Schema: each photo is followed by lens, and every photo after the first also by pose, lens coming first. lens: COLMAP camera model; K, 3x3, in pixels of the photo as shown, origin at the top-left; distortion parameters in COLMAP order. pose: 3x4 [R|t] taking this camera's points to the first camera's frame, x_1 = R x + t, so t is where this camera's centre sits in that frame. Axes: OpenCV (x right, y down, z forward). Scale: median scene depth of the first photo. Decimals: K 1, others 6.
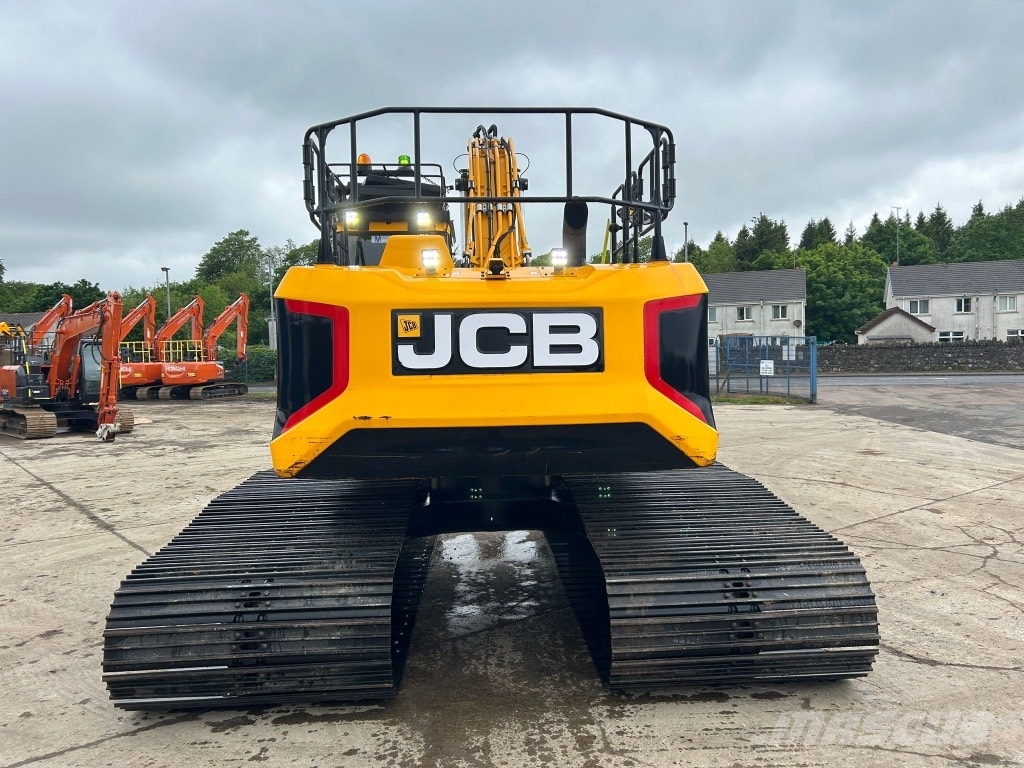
lens RADIAL K [[769.7, 0, 519.0], [0, 769.7, 378.2], [0, 0, 1]] dist [0.062459, -0.068376]
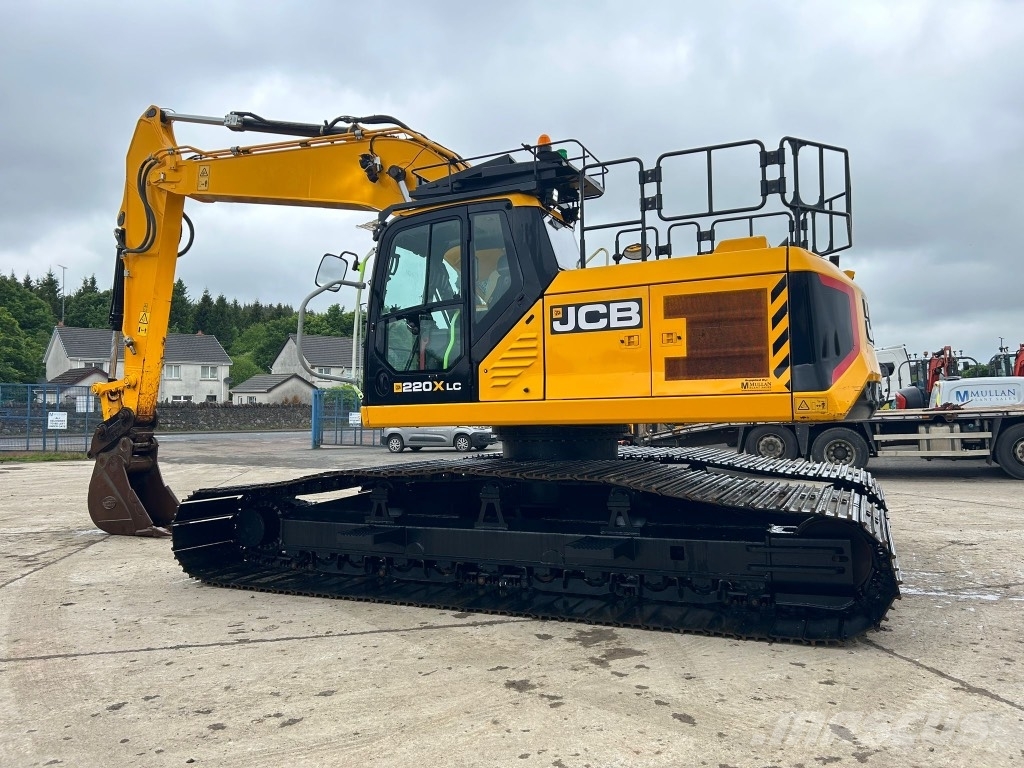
lens RADIAL K [[769.7, 0, 507.4], [0, 769.7, 384.5], [0, 0, 1]] dist [0.062459, -0.068376]
pose [[0.470030, 0.049557, 0.881258, -1.626592], [0.024951, 0.997278, -0.069389, 0.145544], [-0.882298, 0.054604, 0.467514, 0.898025]]
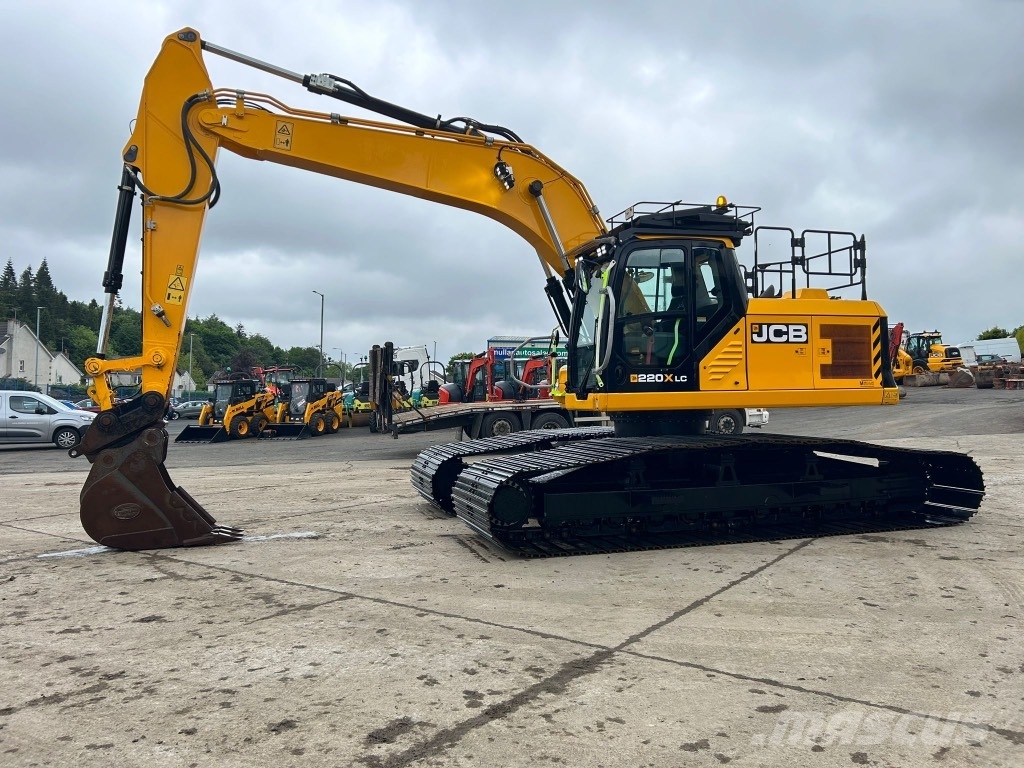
lens RADIAL K [[769.7, 0, 510.2], [0, 769.7, 372.8], [0, 0, 1]] dist [0.062459, -0.068376]
pose [[-0.240966, 0.055094, 0.968969, -2.119824], [0.039139, 0.998127, -0.047019, 0.102907], [-0.969744, 0.026595, -0.242671, 2.554529]]
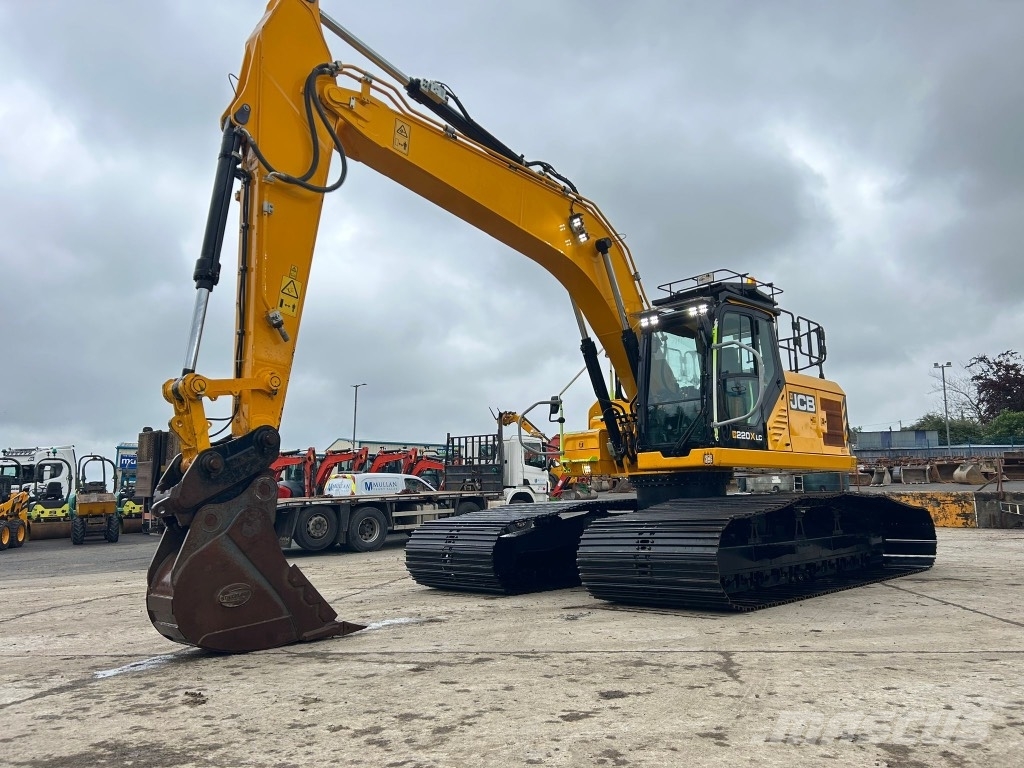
lens RADIAL K [[769.7, 0, 514.7], [0, 769.7, 382.8], [0, 0, 1]] dist [0.062459, -0.068376]
pose [[-0.676743, 0.156948, 0.719296, -1.408026], [0.056095, 0.985165, -0.162184, 0.193856], [-0.734079, -0.069408, -0.675507, 3.510685]]
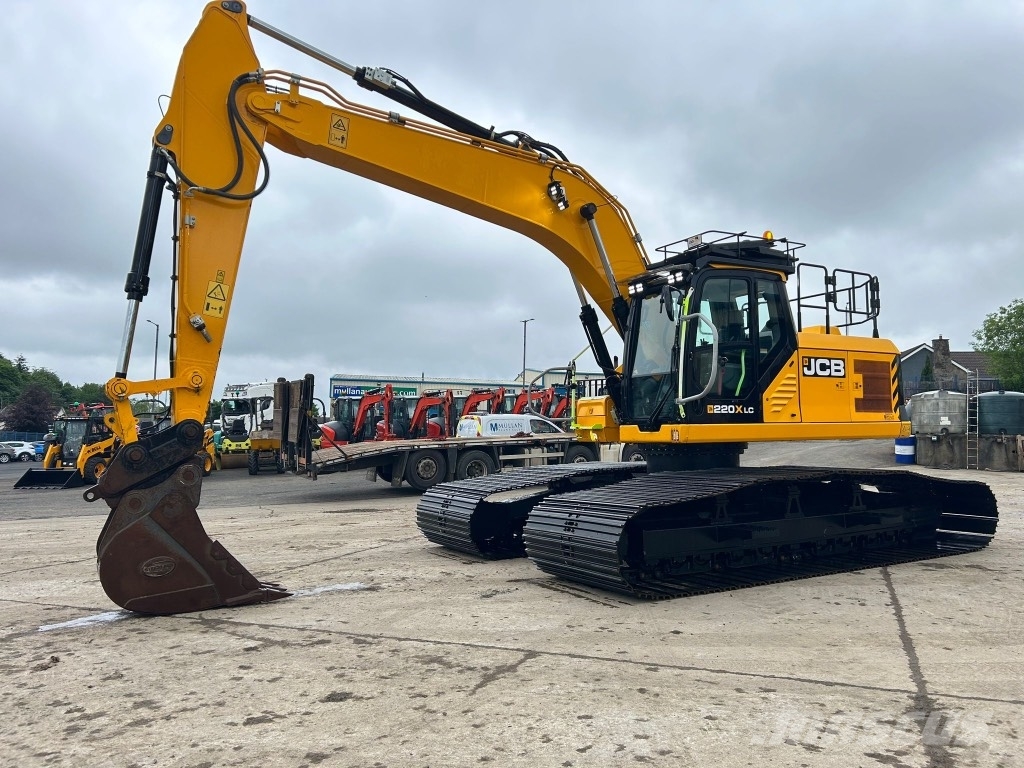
lens RADIAL K [[769.7, 0, 516.7], [0, 769.7, 384.3], [0, 0, 1]] dist [0.062459, -0.068376]
pose [[-0.463715, 0.087180, 0.881685, -1.781050], [0.042007, 0.996191, -0.076409, 0.101743], [-0.884988, 0.001605, -0.465611, 3.064241]]
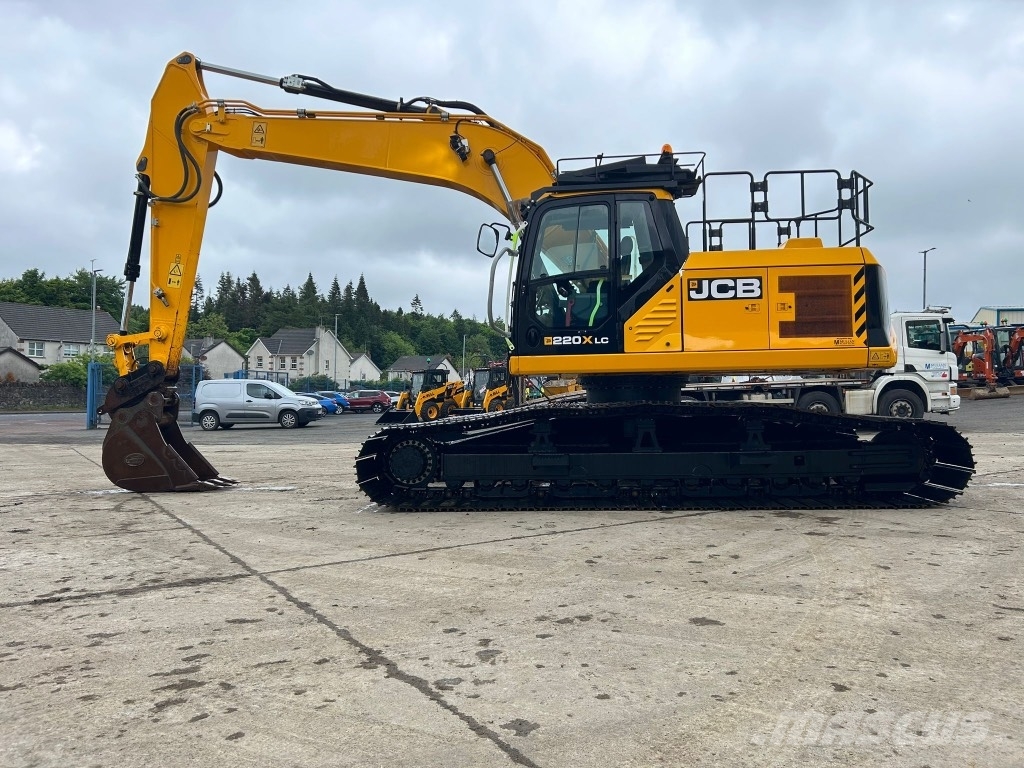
lens RADIAL K [[769.7, 0, 515.9], [0, 769.7, 373.2], [0, 0, 1]] dist [0.062459, -0.068376]
pose [[0.113835, 0.051644, 0.992157, -2.197297], [0.032929, 0.997903, -0.055721, 0.216609], [-0.992954, 0.039013, 0.111895, 1.683111]]
